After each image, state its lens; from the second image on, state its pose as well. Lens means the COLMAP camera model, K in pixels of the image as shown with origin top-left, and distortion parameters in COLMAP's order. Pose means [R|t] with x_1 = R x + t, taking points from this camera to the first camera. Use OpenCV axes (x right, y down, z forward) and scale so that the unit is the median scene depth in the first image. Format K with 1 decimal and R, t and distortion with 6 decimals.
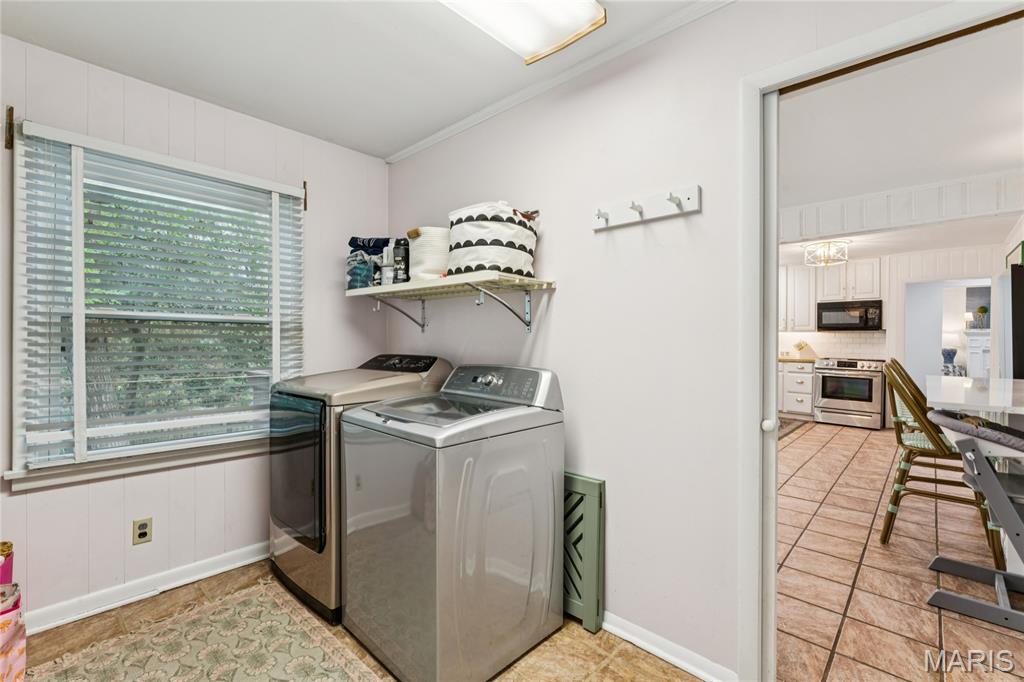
lens RADIAL K [[463.3, 0, 507.8], [0, 463.3, 337.2], [0, 0, 1]] dist [-0.004455, 0.000216]
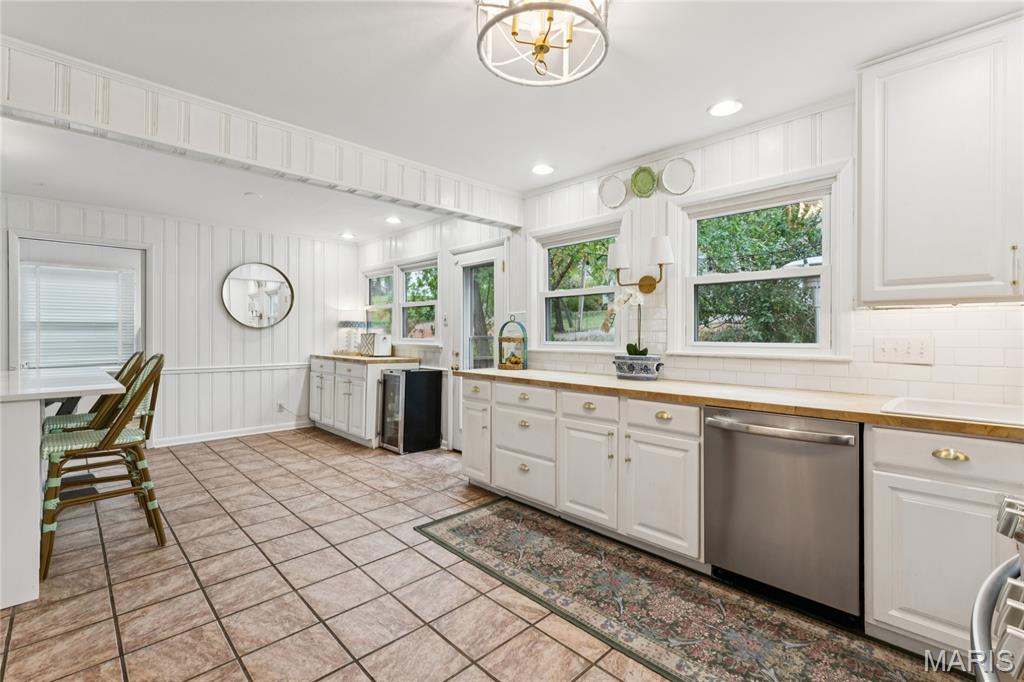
lens RADIAL K [[463.3, 0, 511.1], [0, 463.3, 337.6], [0, 0, 1]] dist [-0.004455, 0.000216]
pose [[-0.058930, 0.007125, -0.998237, 0.838133], [-0.003587, 0.999967, 0.007349, 0.004850], [0.998256, 0.004014, -0.058903, 0.872570]]
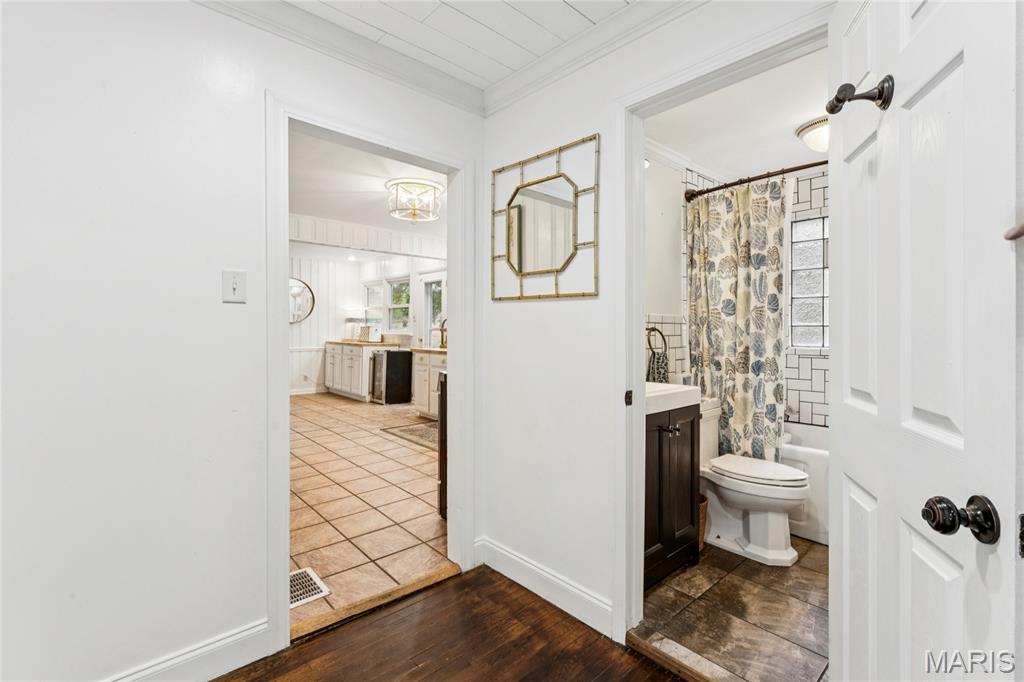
lens RADIAL K [[463.3, 0, 506.7], [0, 463.3, 330.8], [0, 0, 1]] dist [-0.004455, 0.000216]
pose [[-0.095736, 0.003930, -0.995399, 1.195714], [-0.002417, 0.999988, 0.004181, 0.009616], [0.995404, 0.002807, -0.095725, 1.053295]]
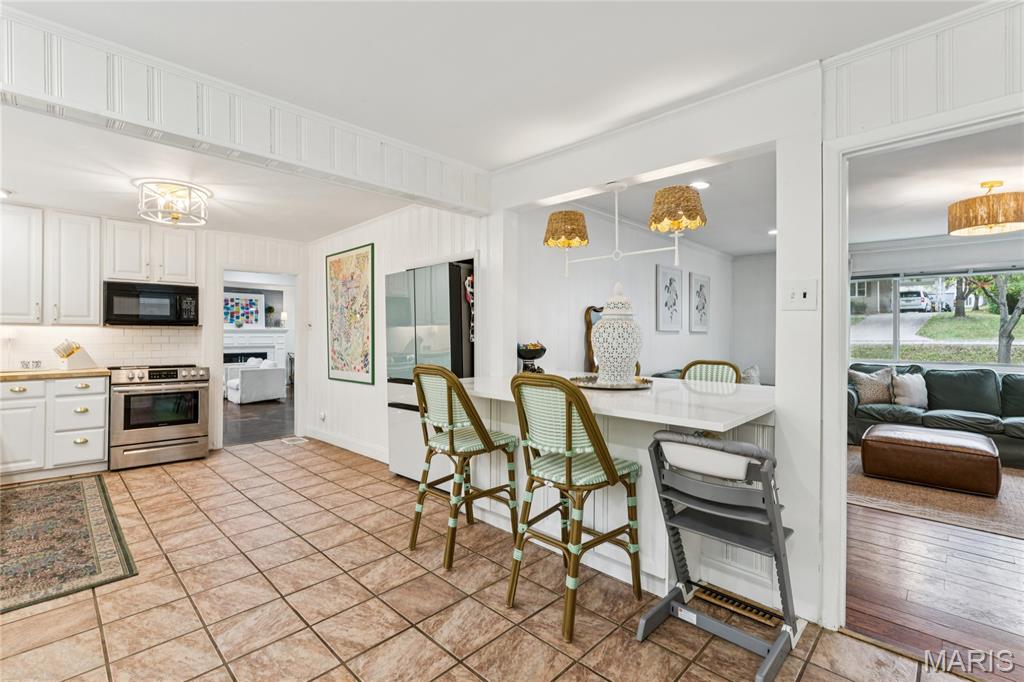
lens RADIAL K [[463.3, 0, 515.2], [0, 463.3, 333.3], [0, 0, 1]] dist [-0.004455, 0.000216]
pose [[0.027691, -0.000120, 0.999617, 0.055802], [0.000590, 1.000000, 0.000103, -0.002600], [-0.999616, 0.000587, 0.027691, 0.448187]]
